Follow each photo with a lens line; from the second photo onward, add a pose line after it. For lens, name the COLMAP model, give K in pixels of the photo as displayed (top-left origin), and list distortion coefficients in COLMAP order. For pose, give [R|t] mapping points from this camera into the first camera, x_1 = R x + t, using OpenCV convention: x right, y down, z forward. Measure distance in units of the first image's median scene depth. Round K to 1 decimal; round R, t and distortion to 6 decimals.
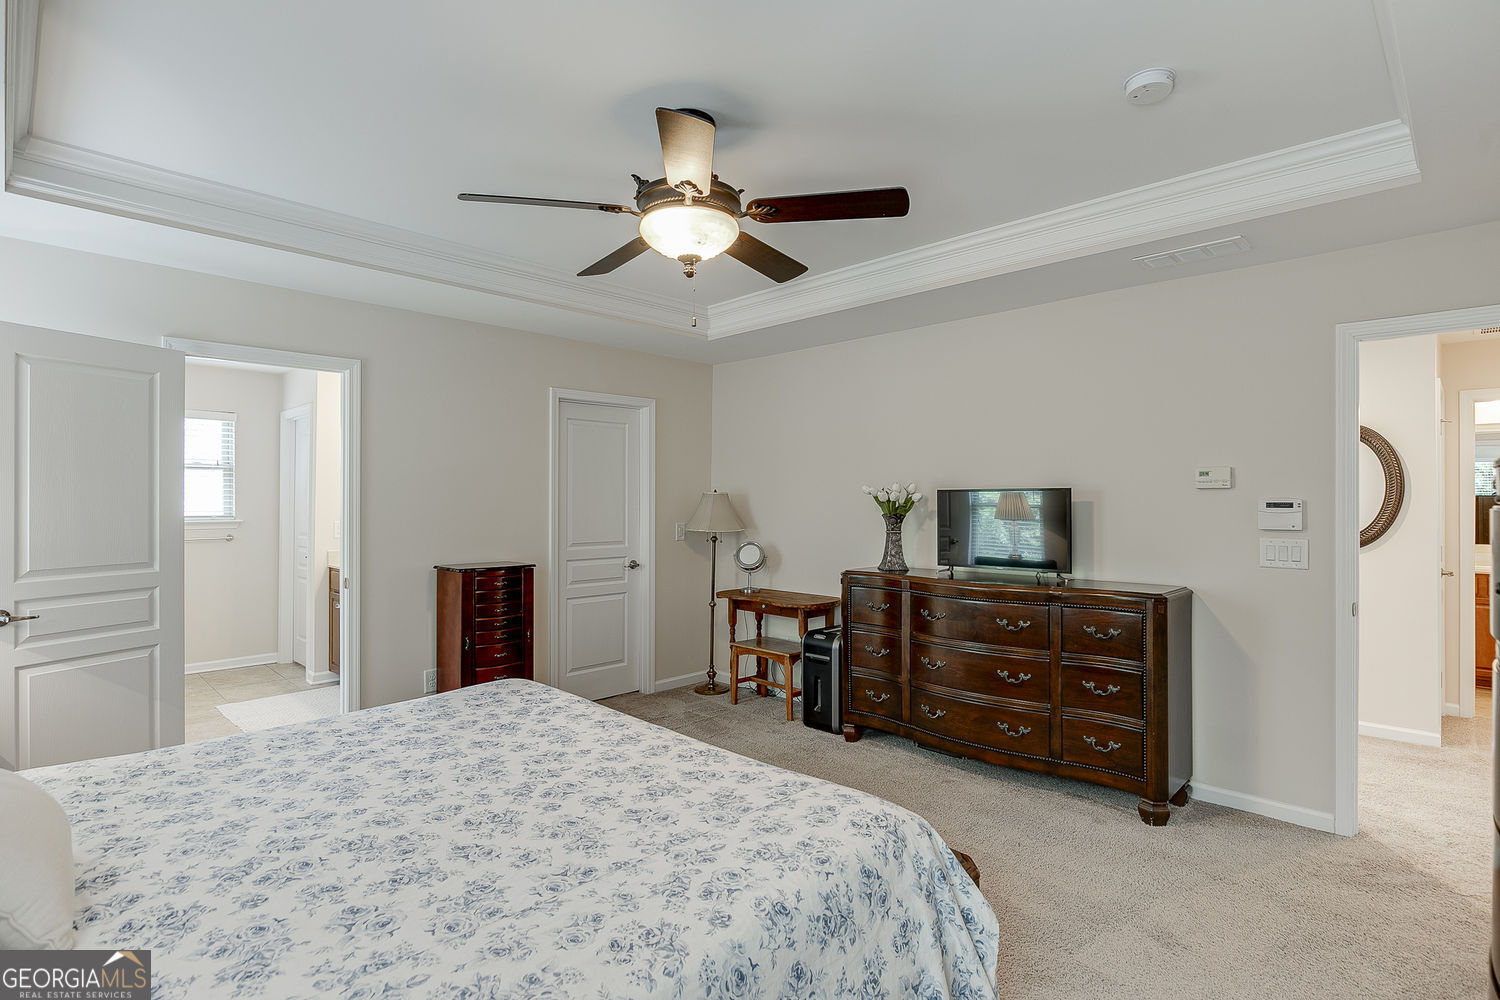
lens RADIAL K [[751.5, 0, 755.0], [0, 751.5, 497.2], [0, 0, 1]] dist [-0.004648, -0.000956]
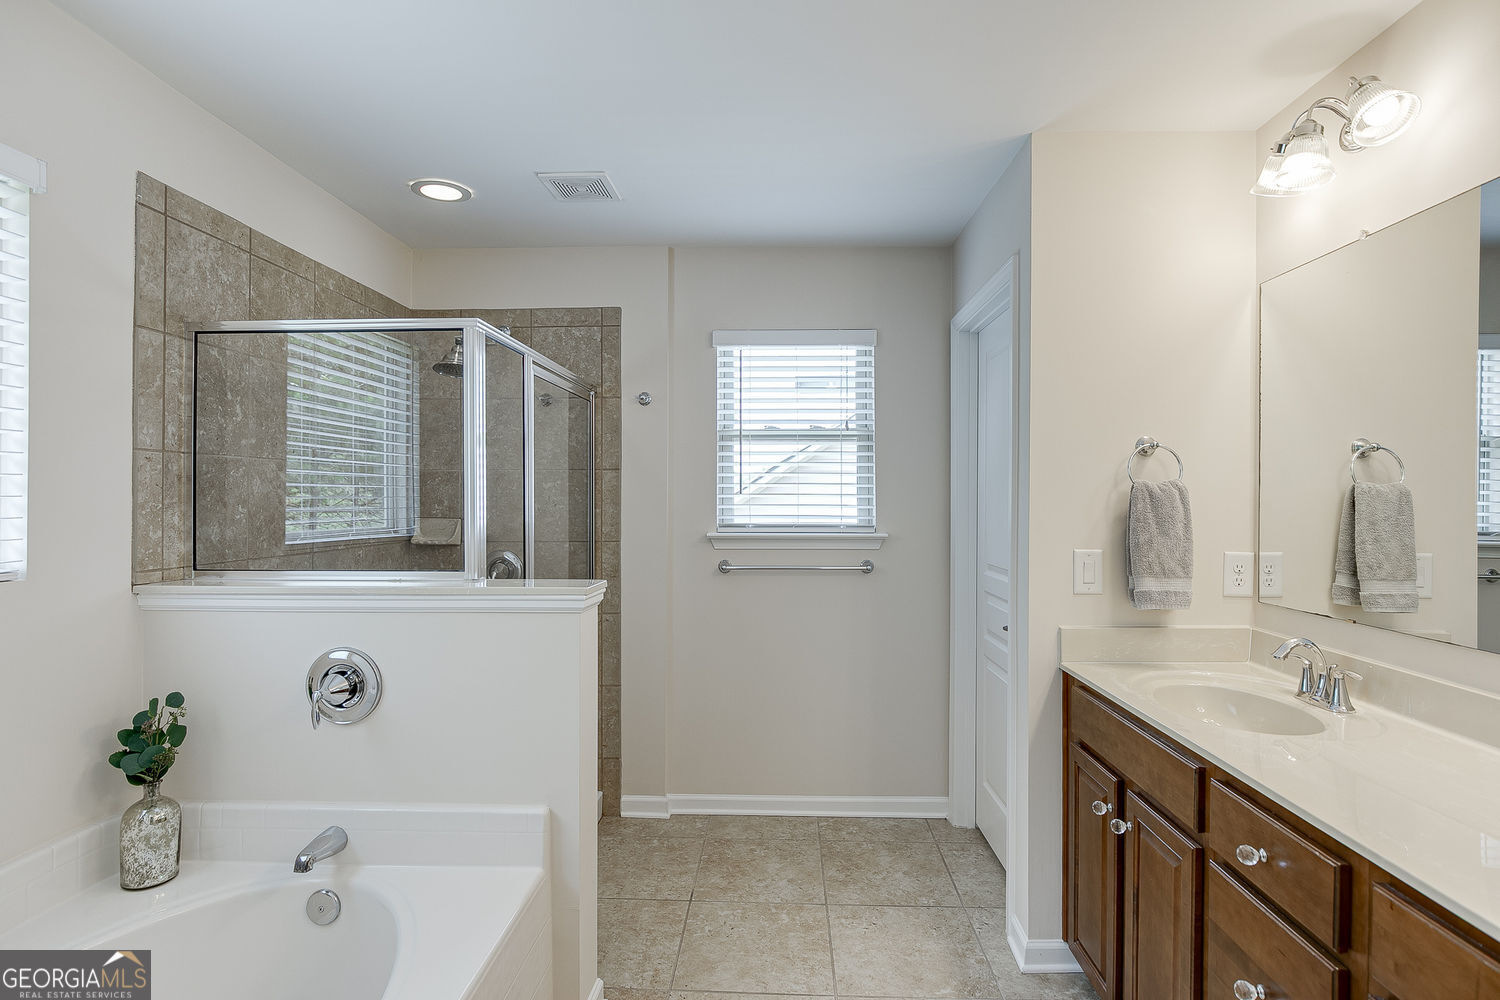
lens RADIAL K [[743.0, 0, 753.5], [0, 743.0, 502.5], [0, 0, 1]] dist [-0.003361, -0.011774]
pose [[0.673546, 0.001865, -0.739143, -0.368142], [0.006406, 0.999945, 0.008361, 0.003899], [0.739117, -0.010366, 0.673497, 0.587891]]
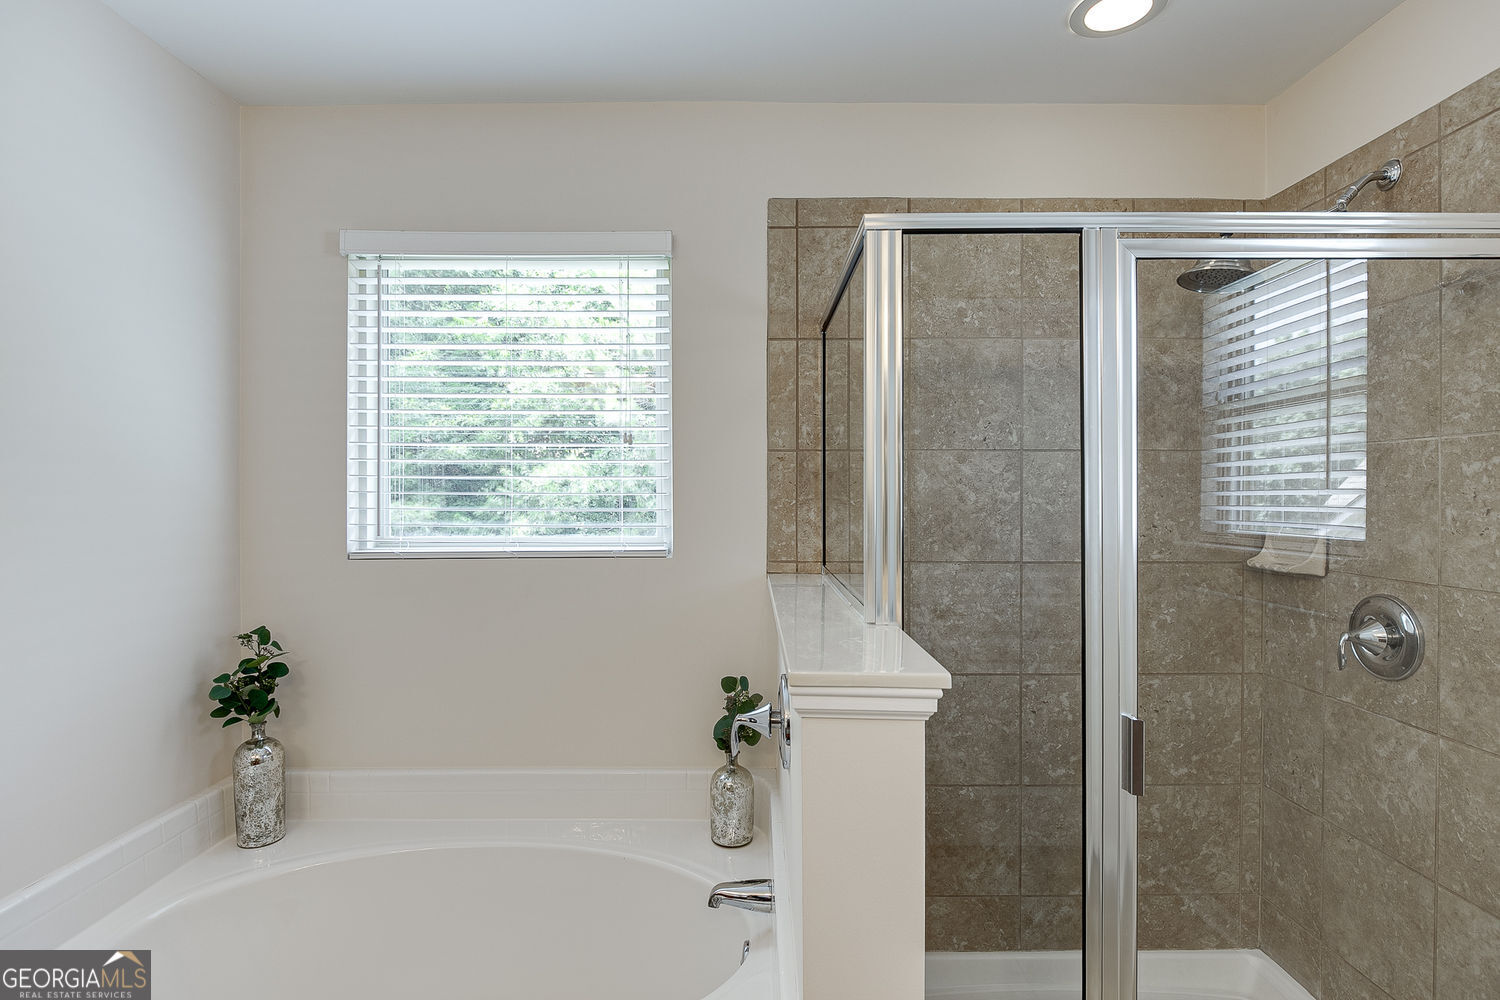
lens RADIAL K [[751.5, 0, 755.0], [0, 751.5, 497.2], [0, 0, 1]] dist [-0.004648, -0.000956]
pose [[-0.710683, 0.004234, -0.703499, -0.619555], [0.003564, 0.999991, 0.002418, 0.002794], [0.703503, -0.000789, -0.710692, 1.019147]]
